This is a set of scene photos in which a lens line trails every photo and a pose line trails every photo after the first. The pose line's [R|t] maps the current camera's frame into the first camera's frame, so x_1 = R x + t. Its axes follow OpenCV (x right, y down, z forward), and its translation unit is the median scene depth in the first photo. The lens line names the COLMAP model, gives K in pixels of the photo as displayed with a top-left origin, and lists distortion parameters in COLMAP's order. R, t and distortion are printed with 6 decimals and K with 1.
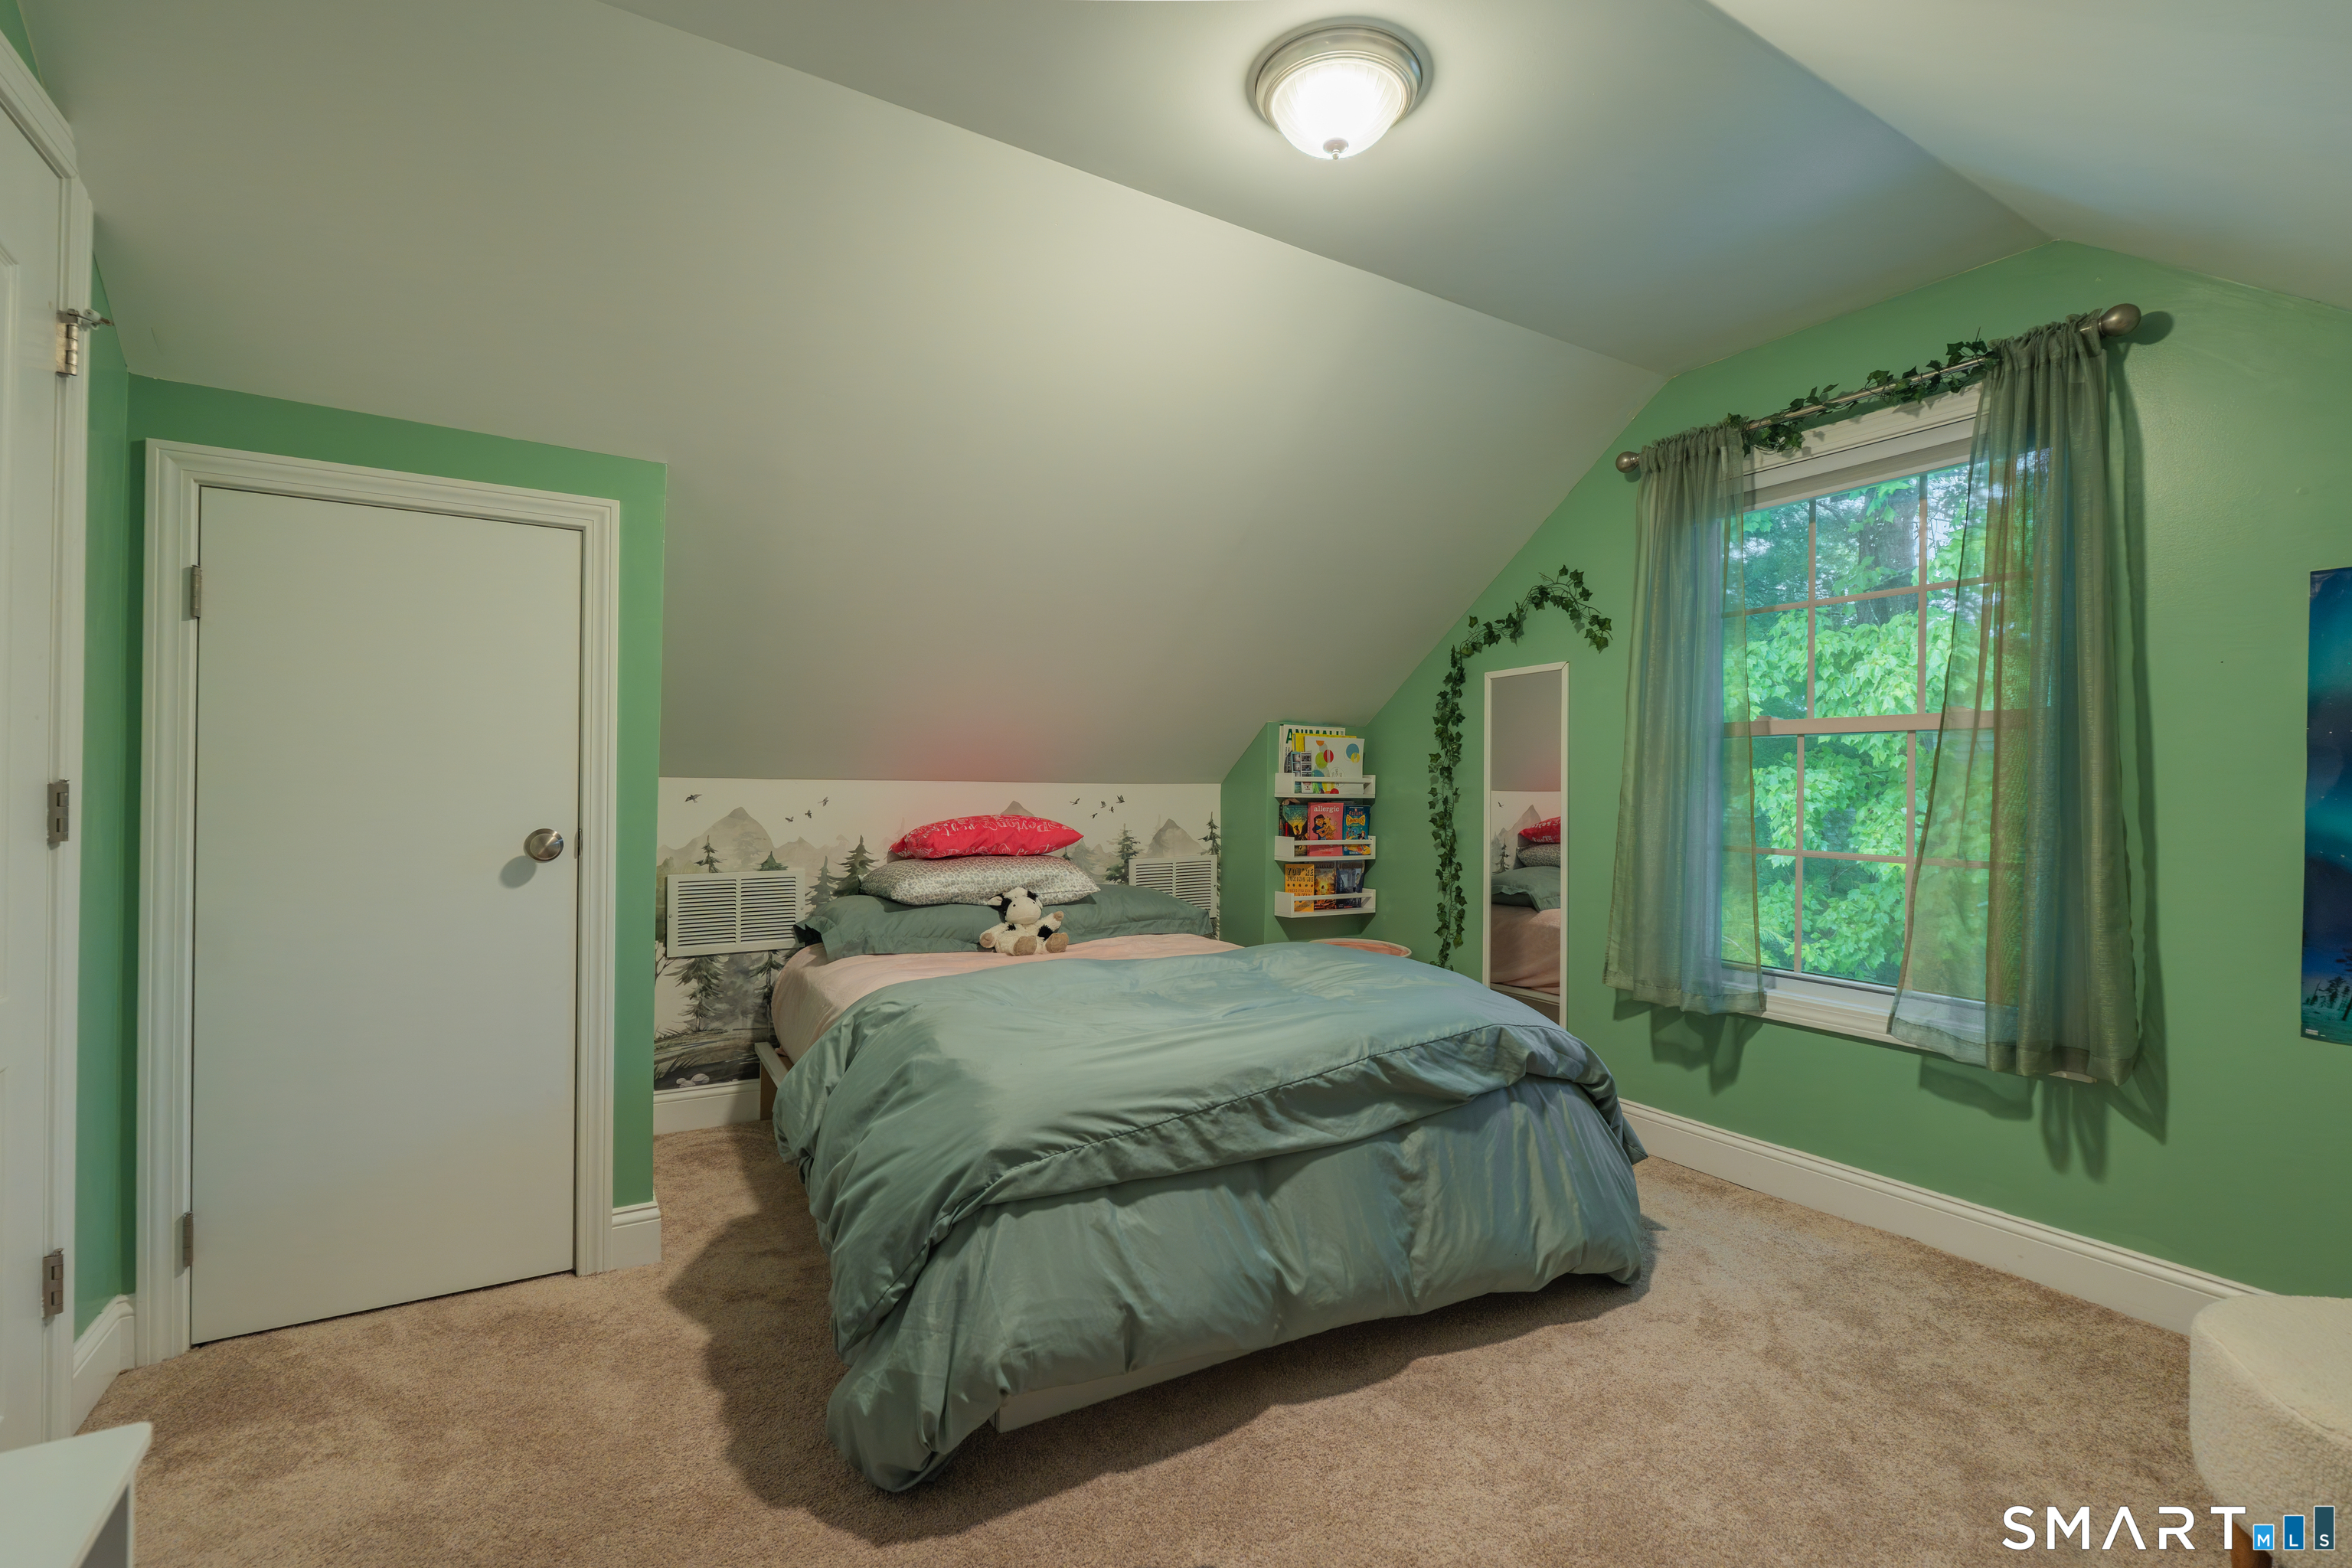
lens RADIAL K [[1048.7, 0, 1178.0], [0, 1048.7, 783.8], [0, 0, 1]] dist [-0.005370, 0.001641]
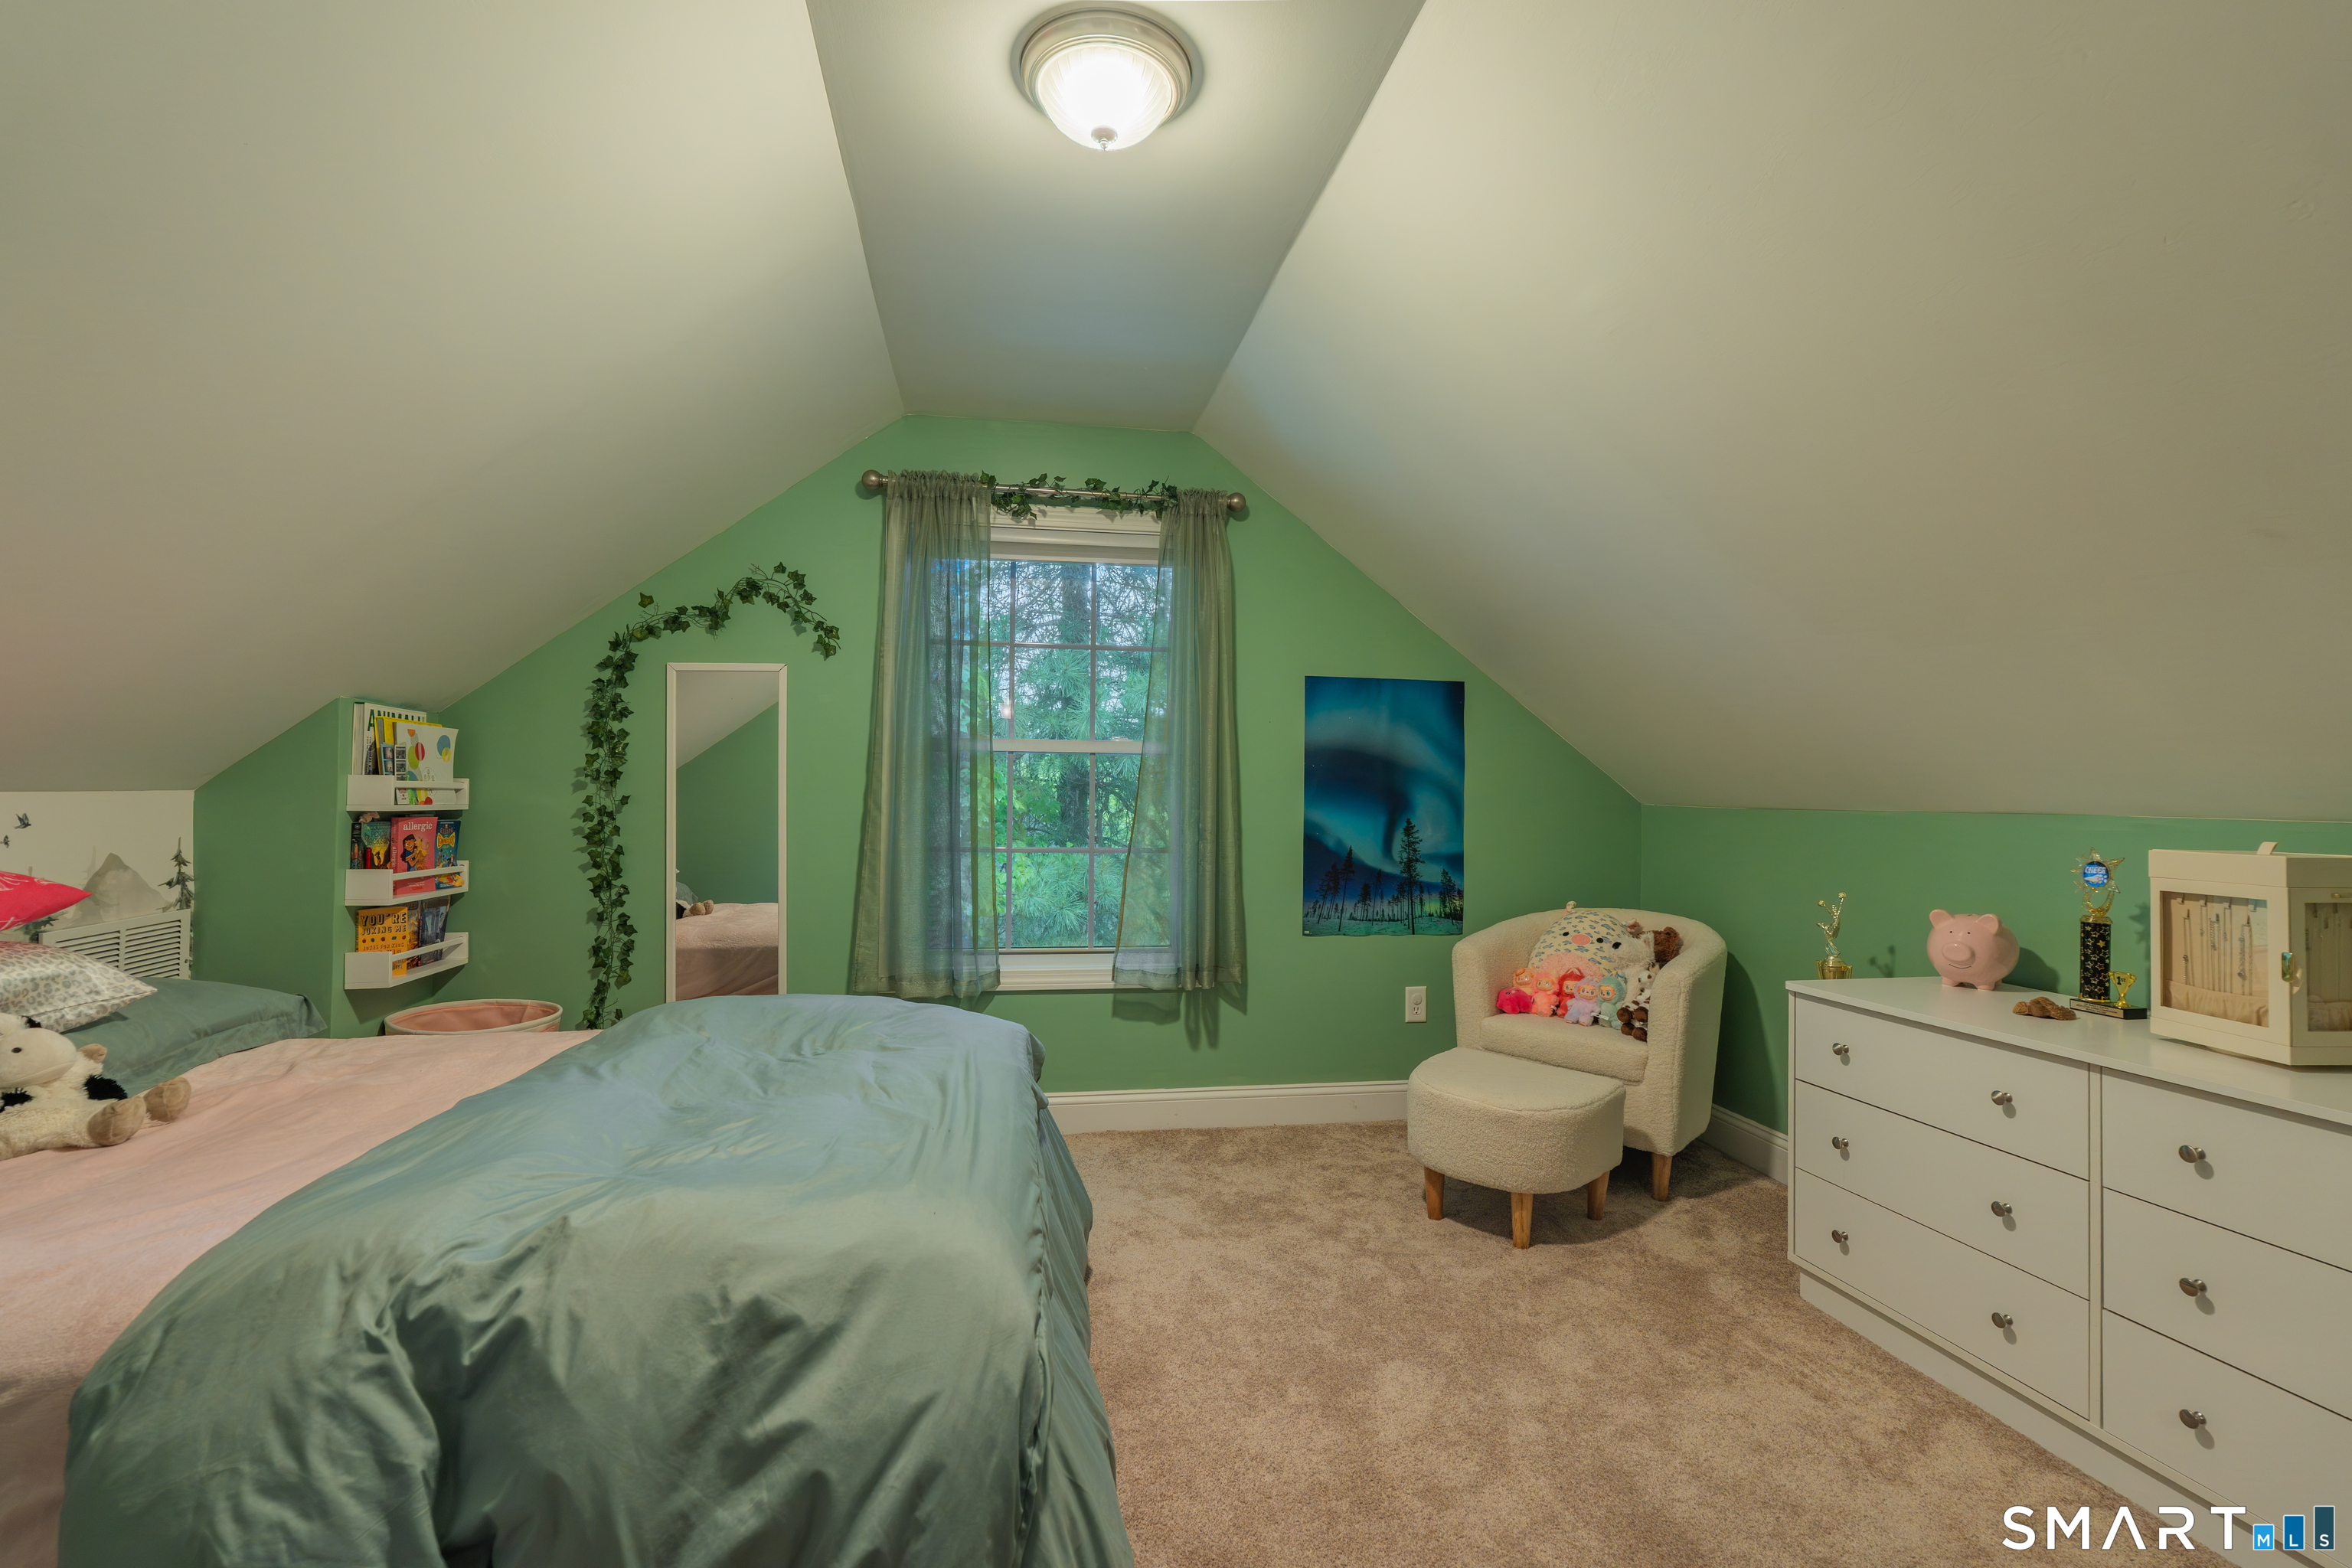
lens RADIAL K [[1048.7, 0, 1169.8], [0, 1048.7, 786.3], [0, 0, 1]] dist [-0.005370, 0.001641]
pose [[0.364657, 0.002194, 0.931139, -0.388887], [-0.006141, 0.999981, 0.000048, -0.007162], [-0.931121, -0.005736, 0.364664, 0.320882]]
